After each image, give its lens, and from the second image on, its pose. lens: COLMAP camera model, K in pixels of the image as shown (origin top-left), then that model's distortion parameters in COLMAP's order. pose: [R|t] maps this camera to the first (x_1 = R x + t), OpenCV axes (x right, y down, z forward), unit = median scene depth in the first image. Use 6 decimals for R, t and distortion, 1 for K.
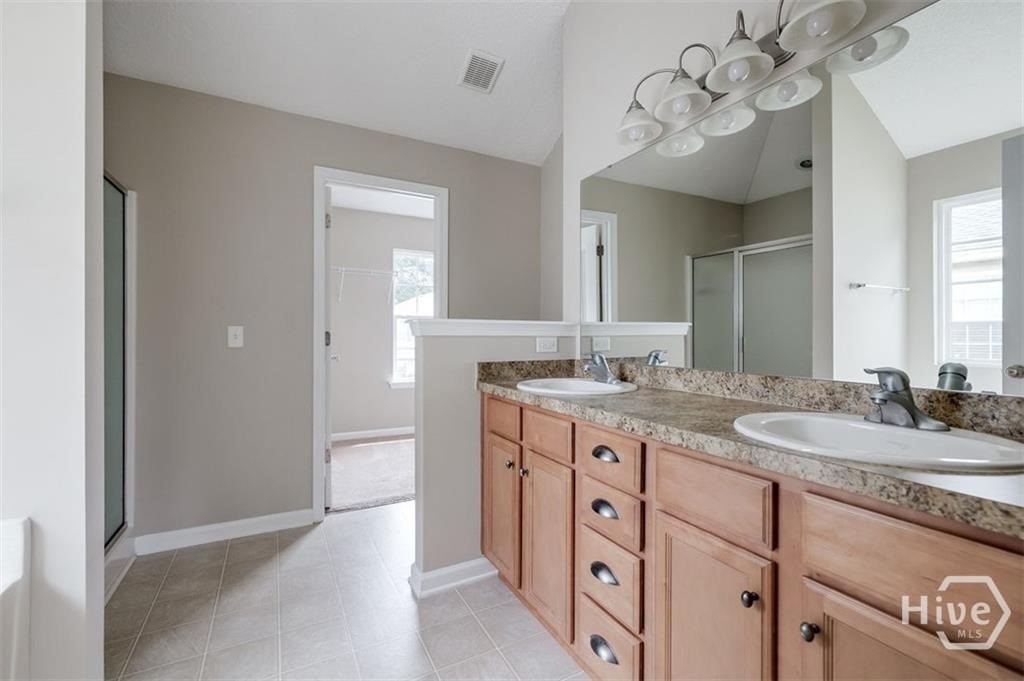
lens RADIAL K [[443.0, 0, 509.1], [0, 443.0, 335.4], [0, 0, 1]] dist [0.000860, 0.000214]
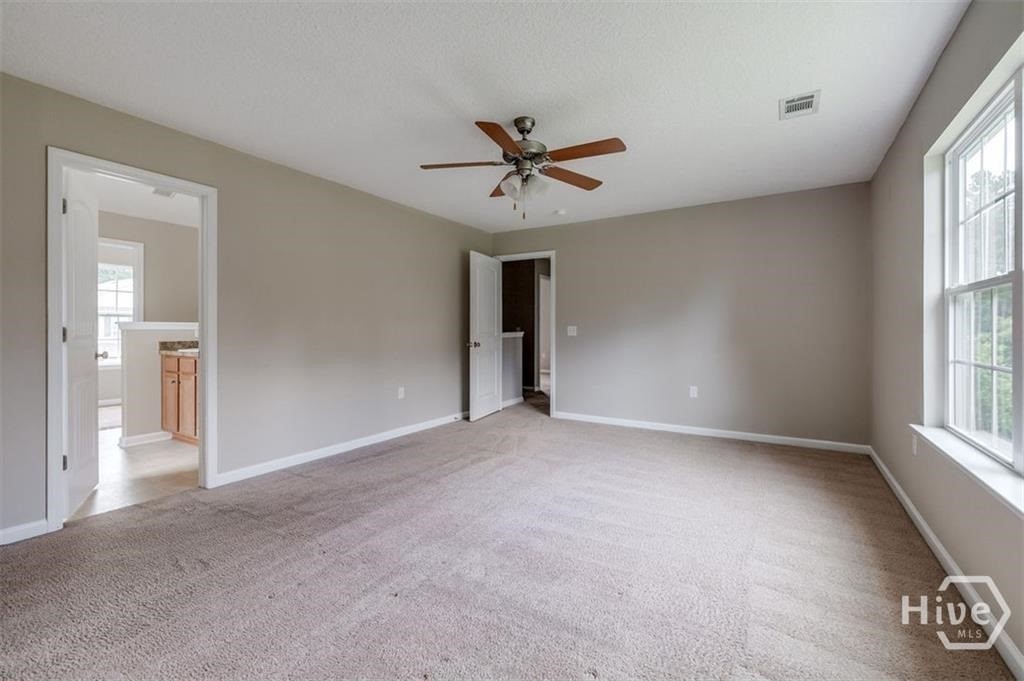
lens RADIAL K [[443.0, 0, 507.5], [0, 443.0, 334.0], [0, 0, 1]] dist [0.000860, 0.000214]
pose [[0.868065, -0.002426, 0.496444, 0.342641], [-0.001958, 0.999964, 0.008309, 0.003036], [-0.496446, -0.008185, 0.868029, -1.784834]]
